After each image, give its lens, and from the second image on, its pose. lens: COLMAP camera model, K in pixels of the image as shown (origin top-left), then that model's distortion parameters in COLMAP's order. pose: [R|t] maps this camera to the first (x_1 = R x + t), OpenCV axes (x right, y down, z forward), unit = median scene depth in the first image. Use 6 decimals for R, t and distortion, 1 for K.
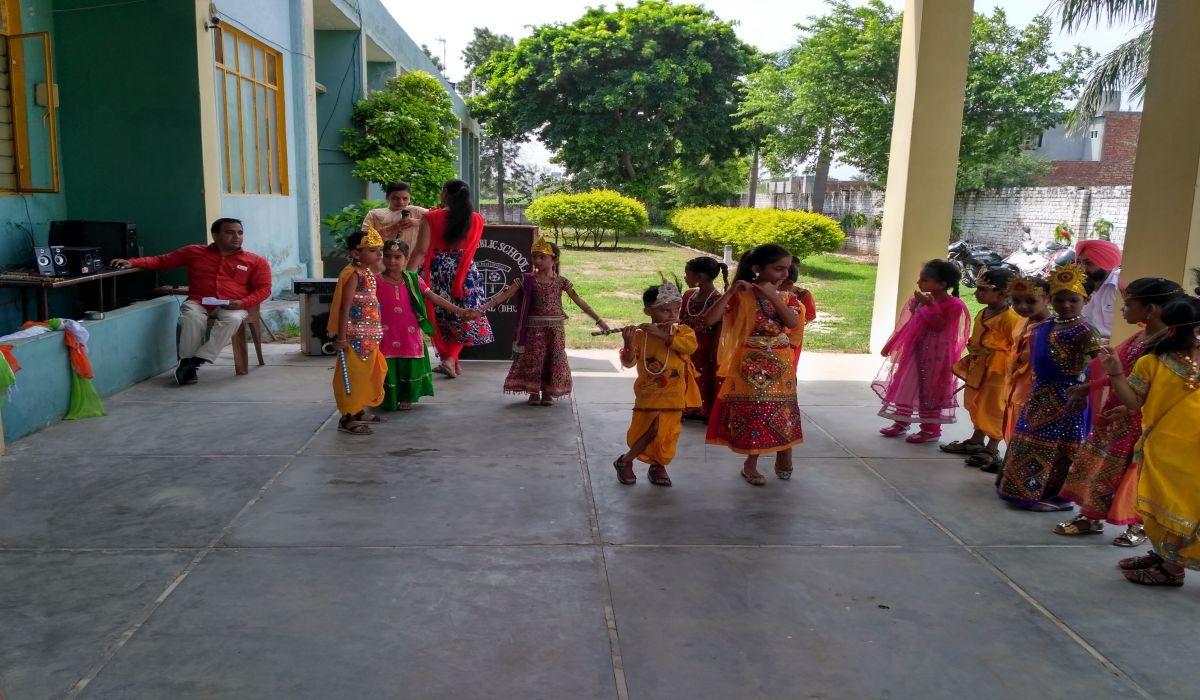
lens RADIAL K [[1050.9, 0, 592.8], [0, 1050.9, 399.7], [0, 0, 1]] dist [0.116105, -0.248806]
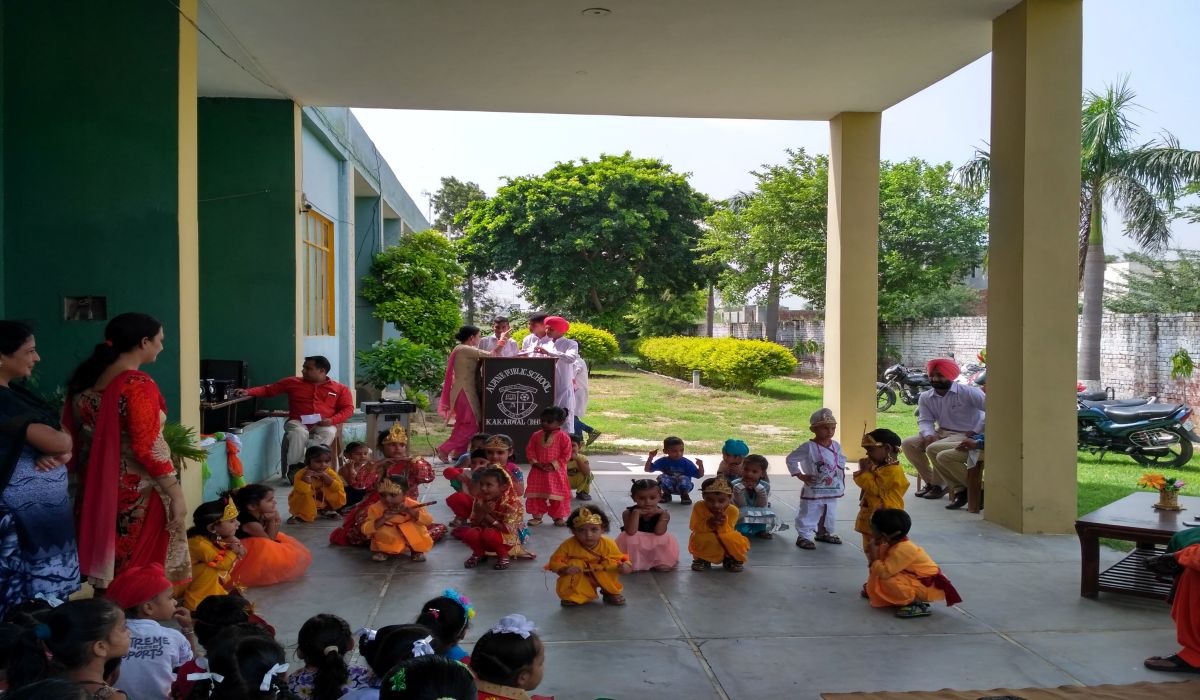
lens RADIAL K [[1062.5, 0, 602.1], [0, 1062.5, 389.6], [0, 0, 1]] dist [0.122786, -0.260774]
pose [[0.998627, -0.017721, 0.049289, -0.027545], [0.023985, 0.991283, -0.129549, 0.018112], [-0.046564, 0.130553, 0.990347, -0.116770]]
